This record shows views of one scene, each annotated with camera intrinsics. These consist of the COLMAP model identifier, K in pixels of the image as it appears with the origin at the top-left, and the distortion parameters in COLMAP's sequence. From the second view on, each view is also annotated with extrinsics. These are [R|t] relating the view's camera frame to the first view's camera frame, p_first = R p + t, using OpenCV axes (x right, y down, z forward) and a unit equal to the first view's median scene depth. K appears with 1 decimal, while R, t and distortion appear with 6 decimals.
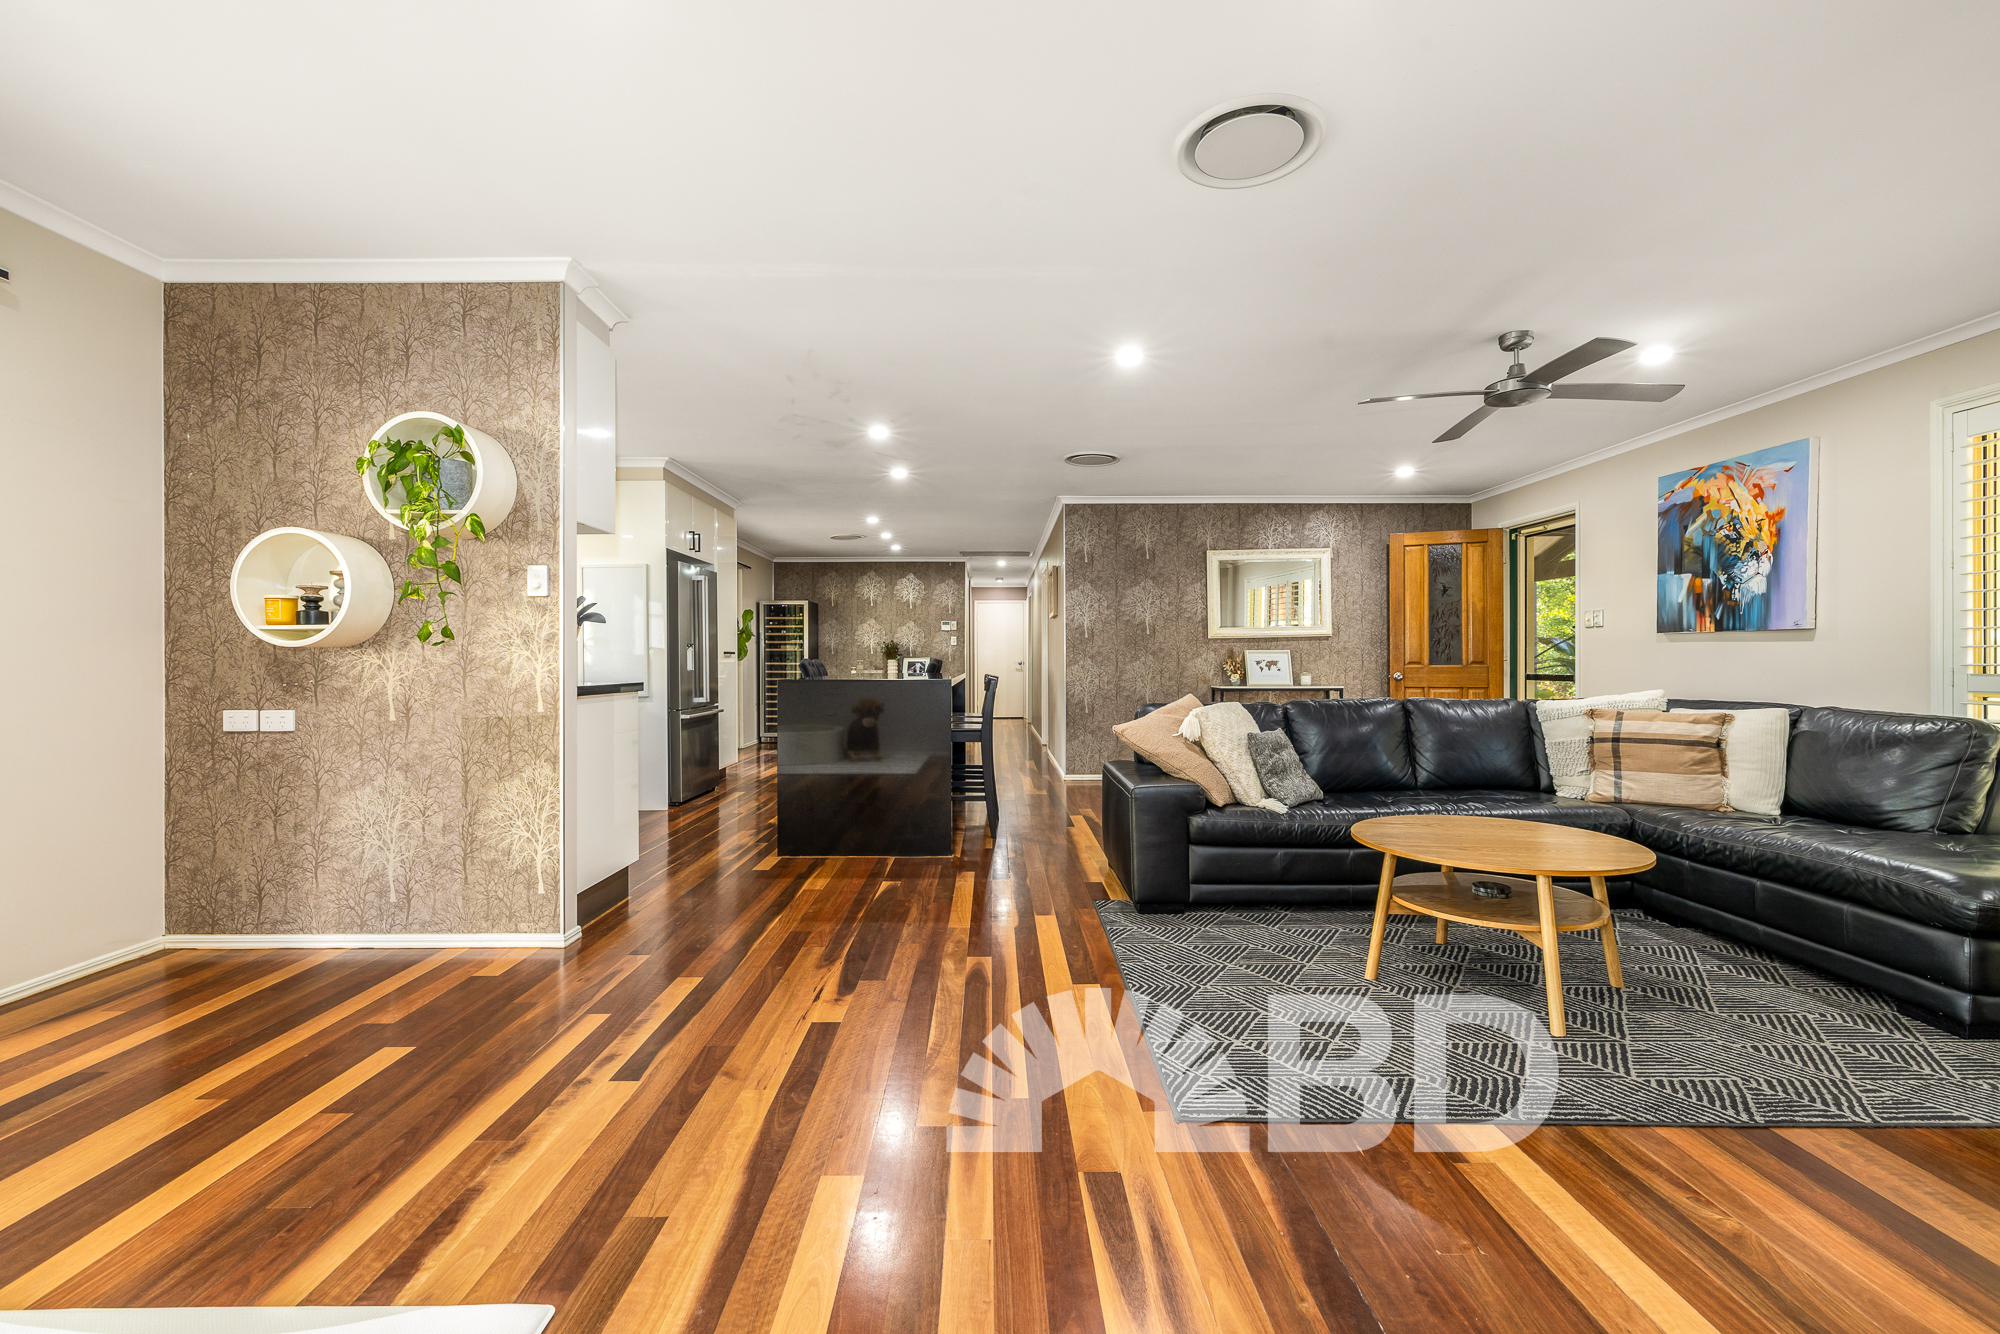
lens RADIAL K [[842.0, 0, 996.1], [0, 842.0, 668.4], [0, 0, 1]] dist [0.002307, 0.000342]
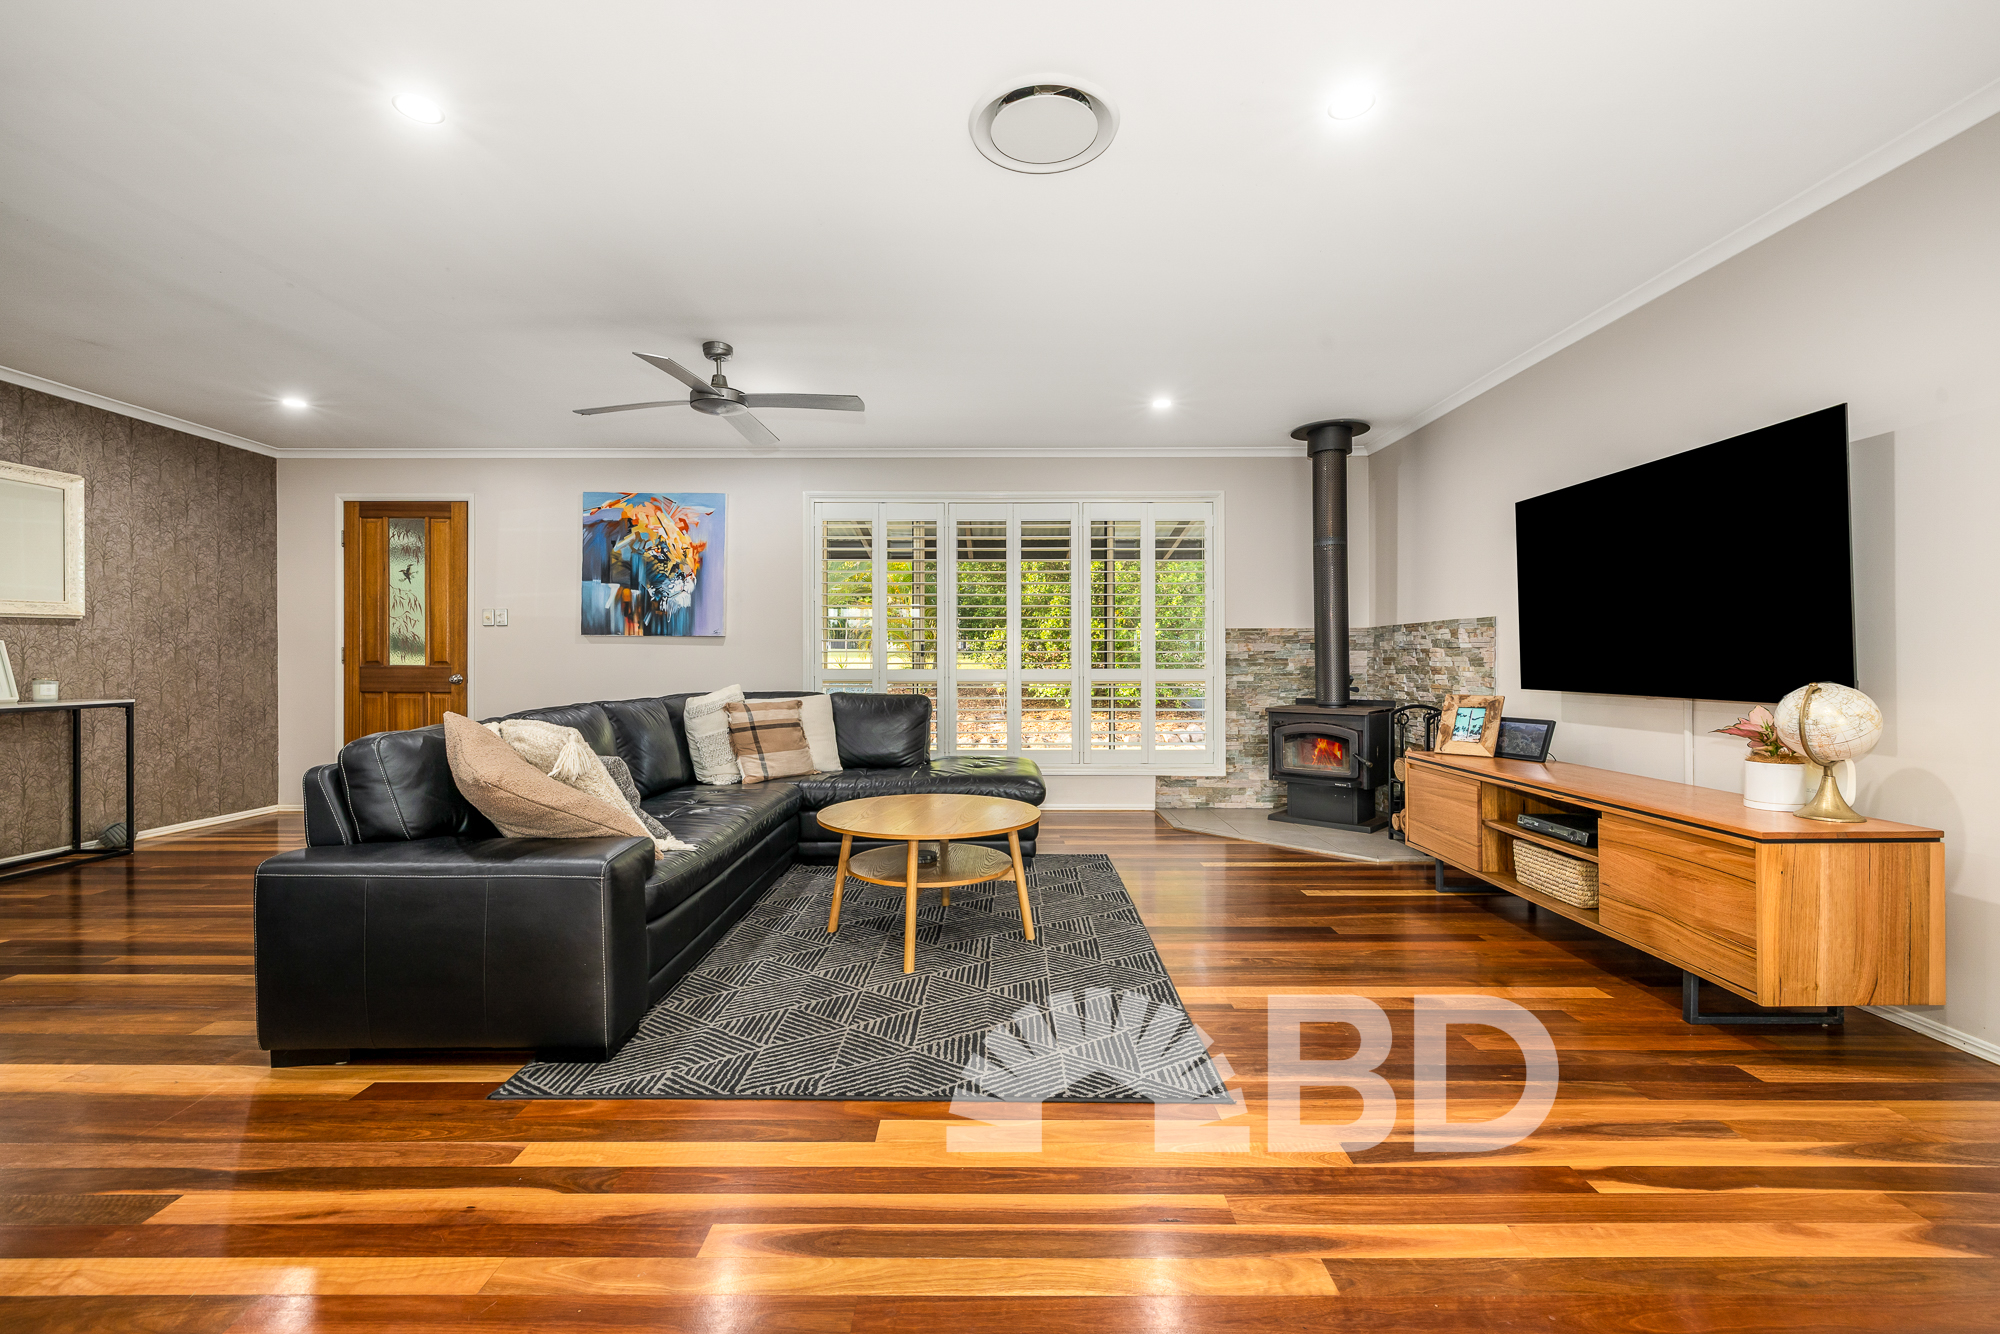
lens RADIAL K [[842.0, 0, 987.8], [0, 842.0, 666.1], [0, 0, 1]] dist [0.002307, 0.000342]
pose [[0.008846, -0.005683, 0.999945, -0.348219], [0.008059, 0.999952, 0.005611, -0.003776], [-0.999928, 0.008009, 0.008891, 0.545134]]
